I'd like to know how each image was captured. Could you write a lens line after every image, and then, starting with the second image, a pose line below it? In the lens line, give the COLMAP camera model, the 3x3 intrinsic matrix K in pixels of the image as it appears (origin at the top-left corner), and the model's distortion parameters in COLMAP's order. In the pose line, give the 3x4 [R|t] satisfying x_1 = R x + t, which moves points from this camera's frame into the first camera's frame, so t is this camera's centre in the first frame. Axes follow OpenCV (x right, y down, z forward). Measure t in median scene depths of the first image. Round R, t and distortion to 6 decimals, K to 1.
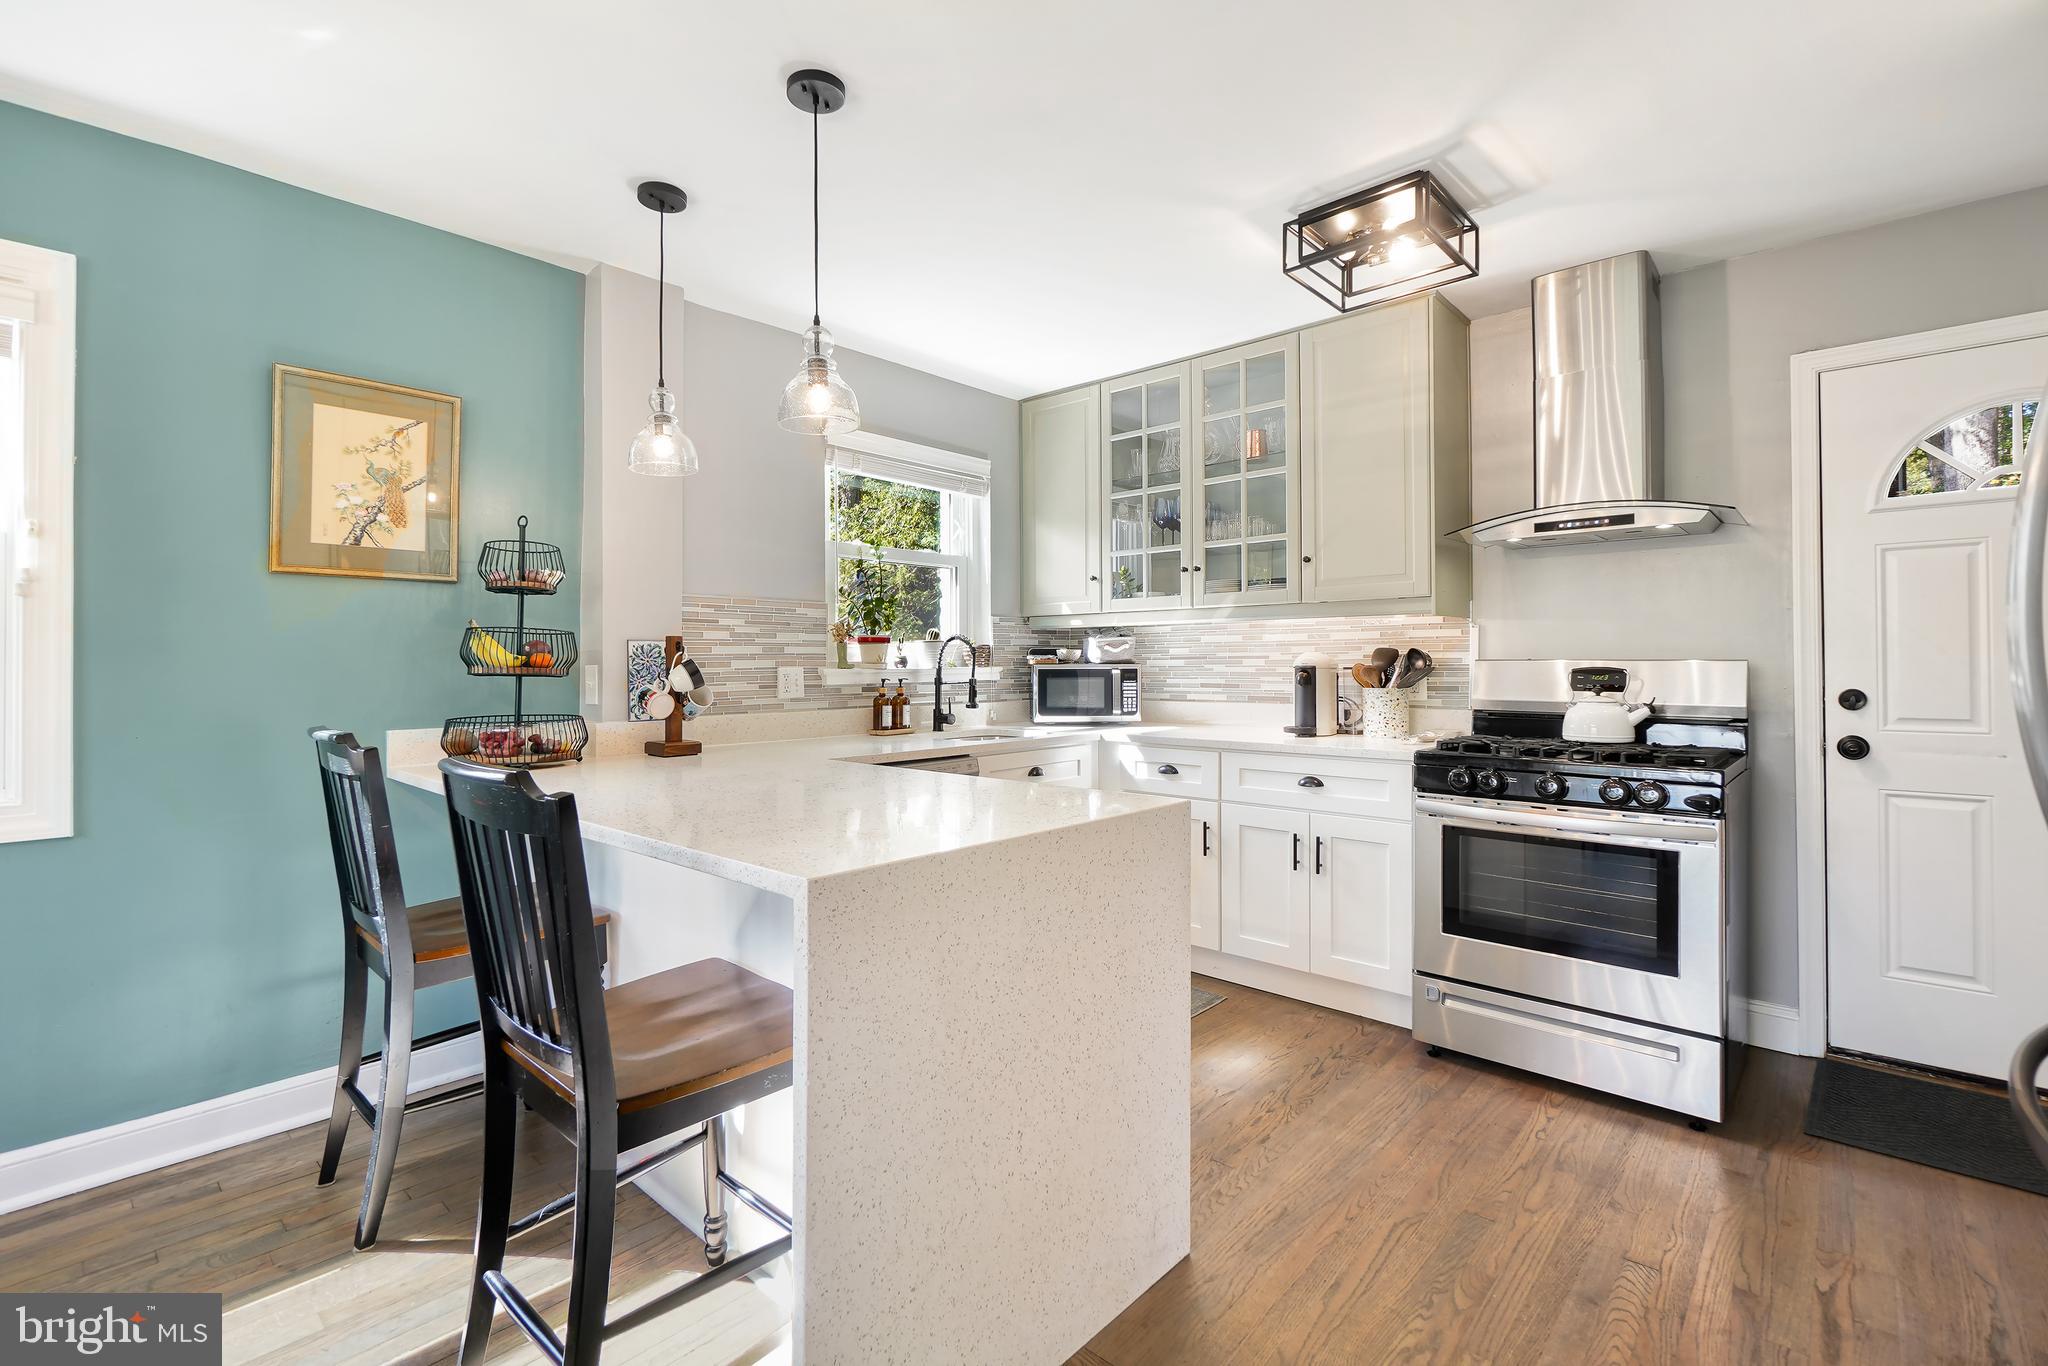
lens RADIAL K [[893.3, 0, 984.3], [0, 893.3, 646.3], [0, 0, 1]] dist [-0.002537, -0.000409]
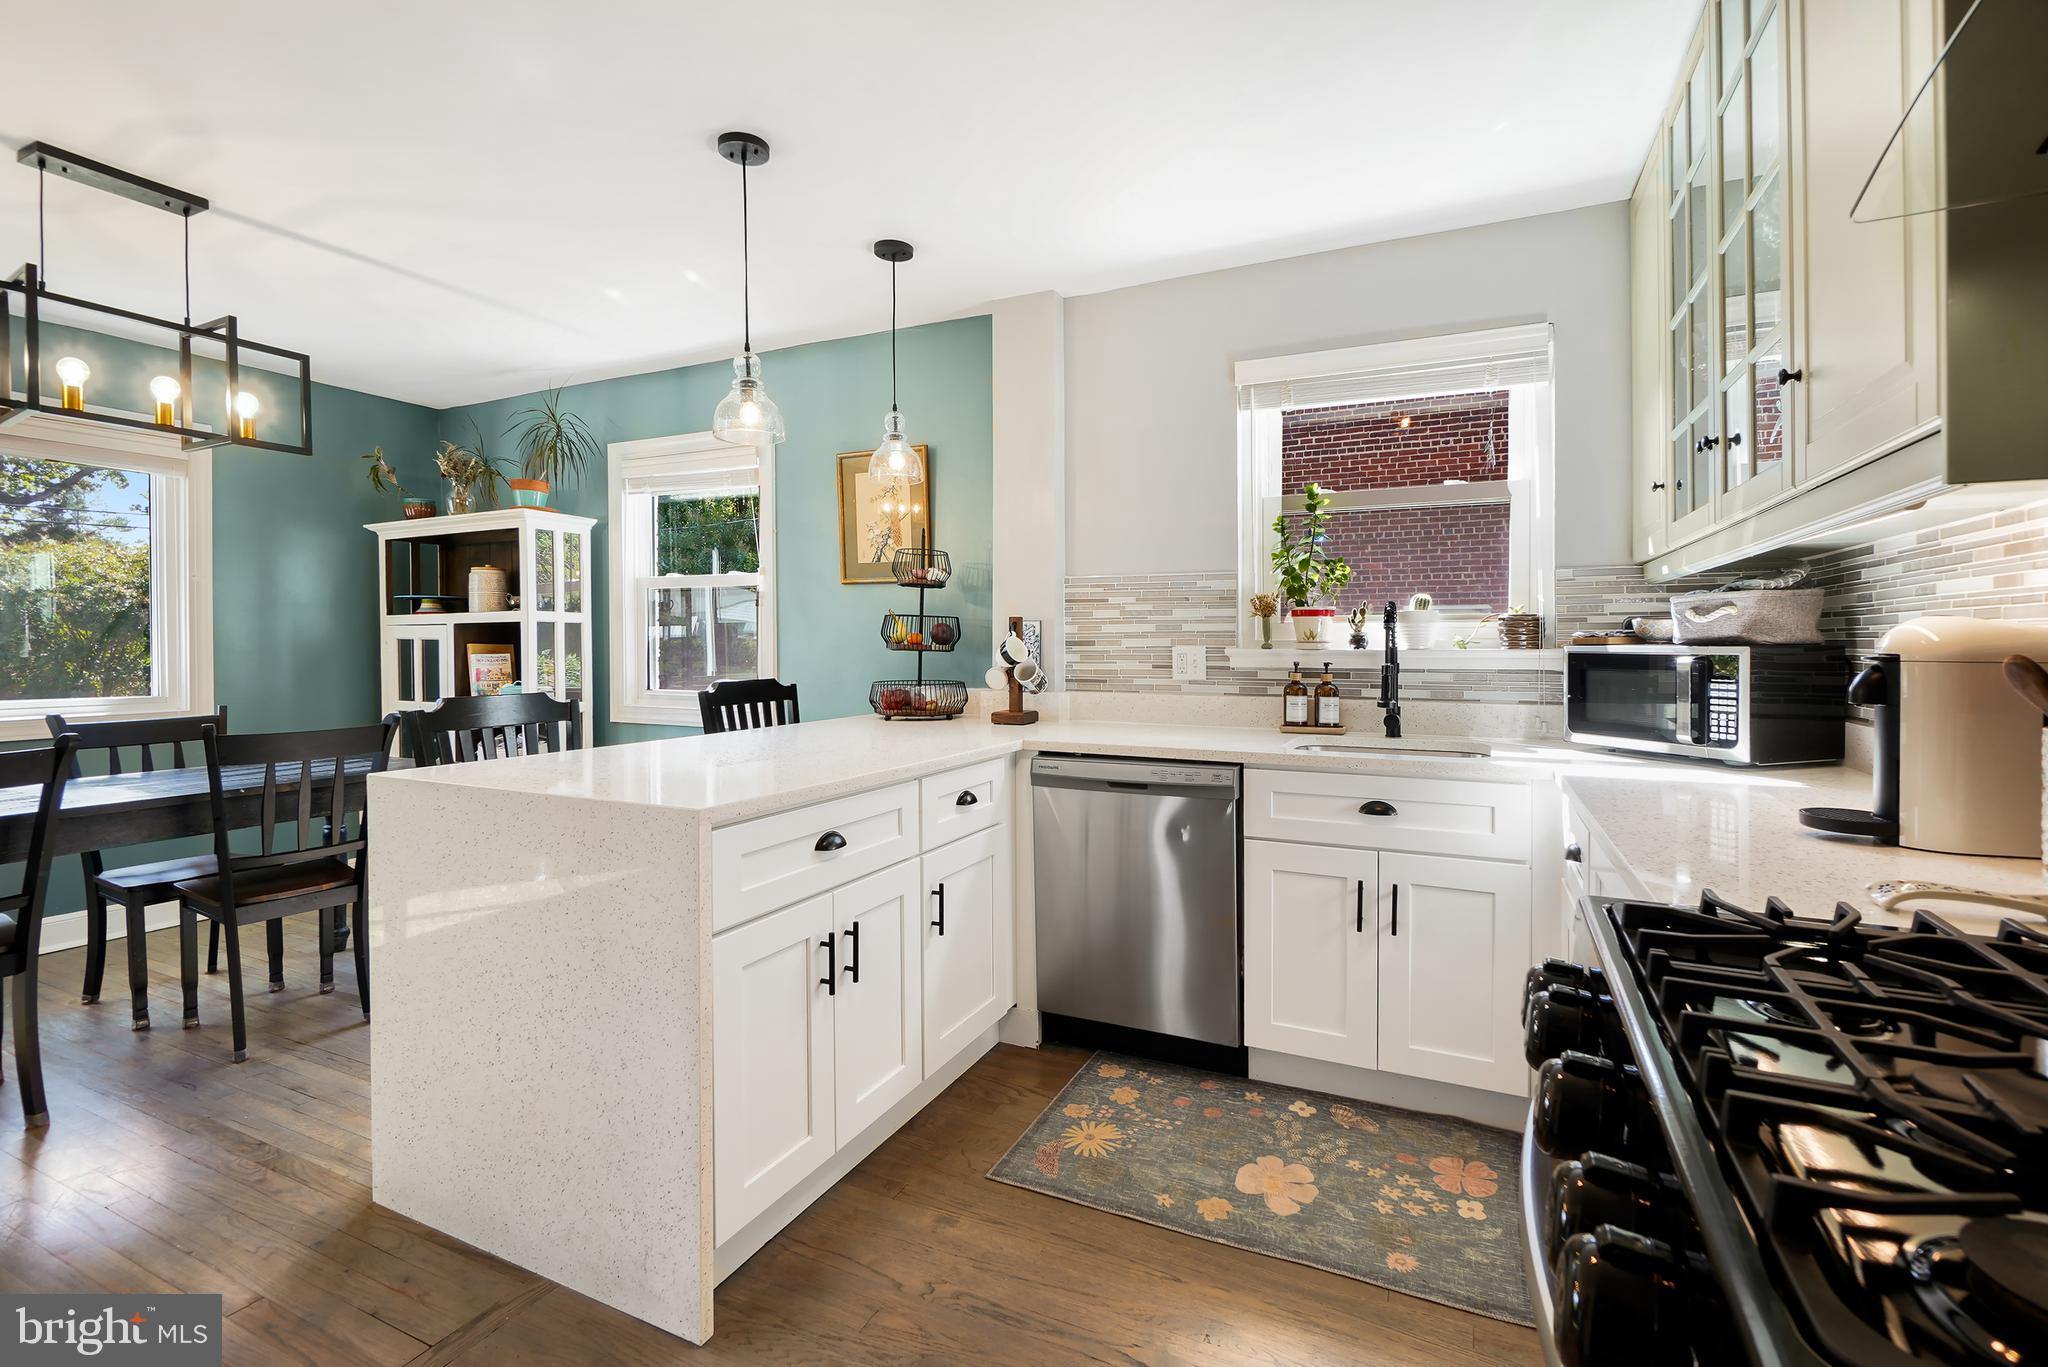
lens RADIAL K [[921.4, 0, 1072.0], [0, 921.4, 652.2], [0, 0, 1]] dist [-0.004235, -0.000343]
pose [[0.333113, 0.014690, -0.942772, 0.673261], [0.015040, 0.999669, 0.020890, 0.008609], [0.942767, -0.021138, 0.332782, 0.610053]]
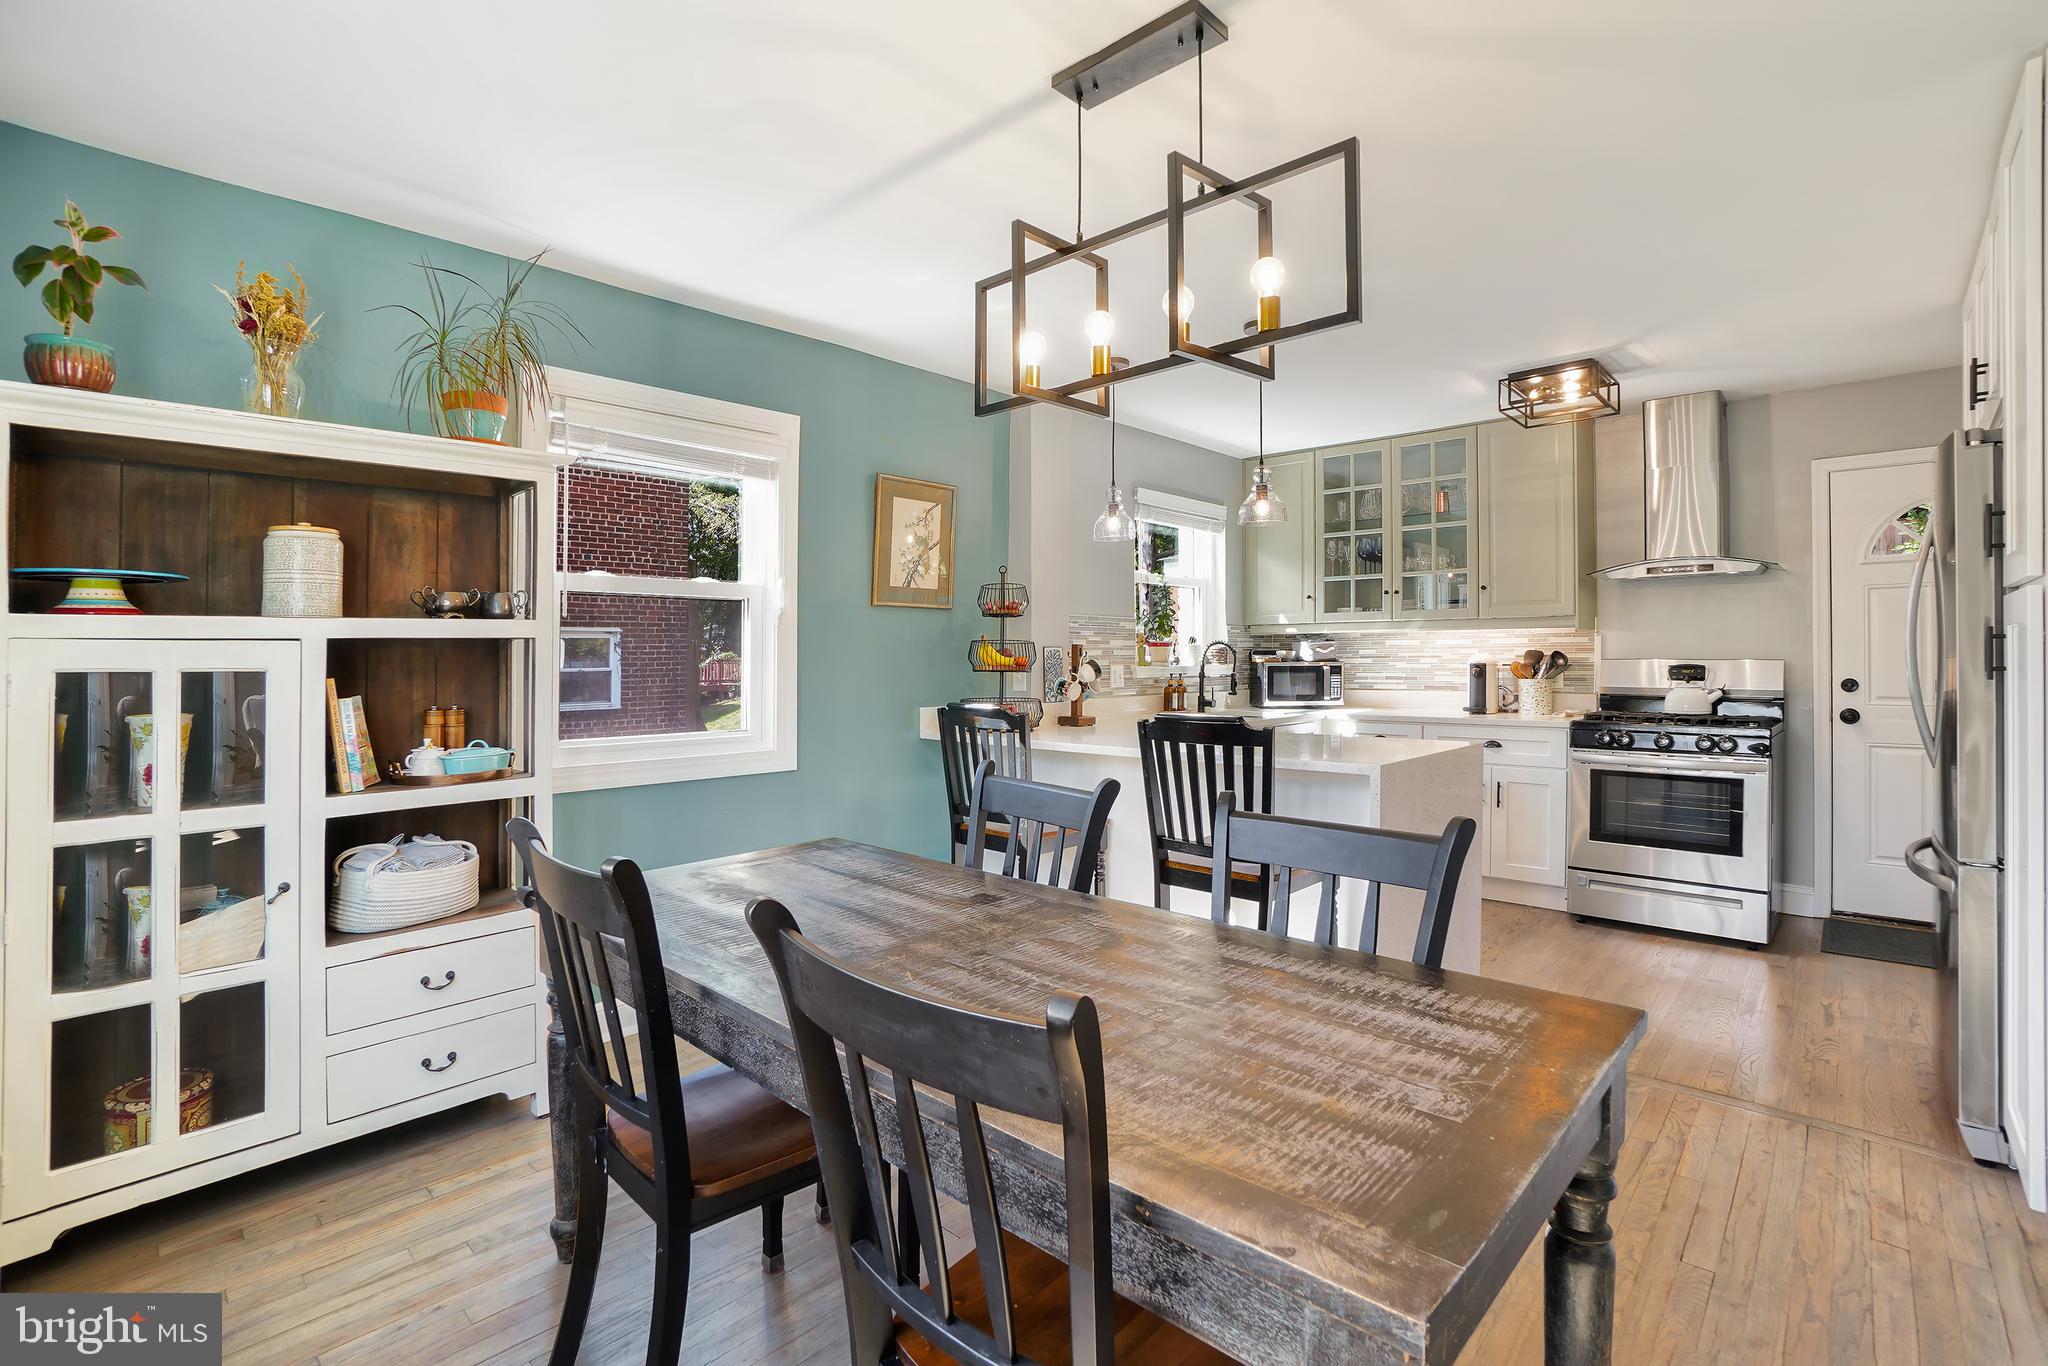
lens RADIAL K [[932.1, 0, 1004.3], [0, 932.1, 644.8], [0, 0, 1]] dist [-0.066664, 0.026818]
pose [[0.999992, -0.000895, 0.004011, -0.423215], [0.000870, 0.999980, 0.006261, -0.018160], [-0.004017, -0.006258, 0.999972, -0.466674]]
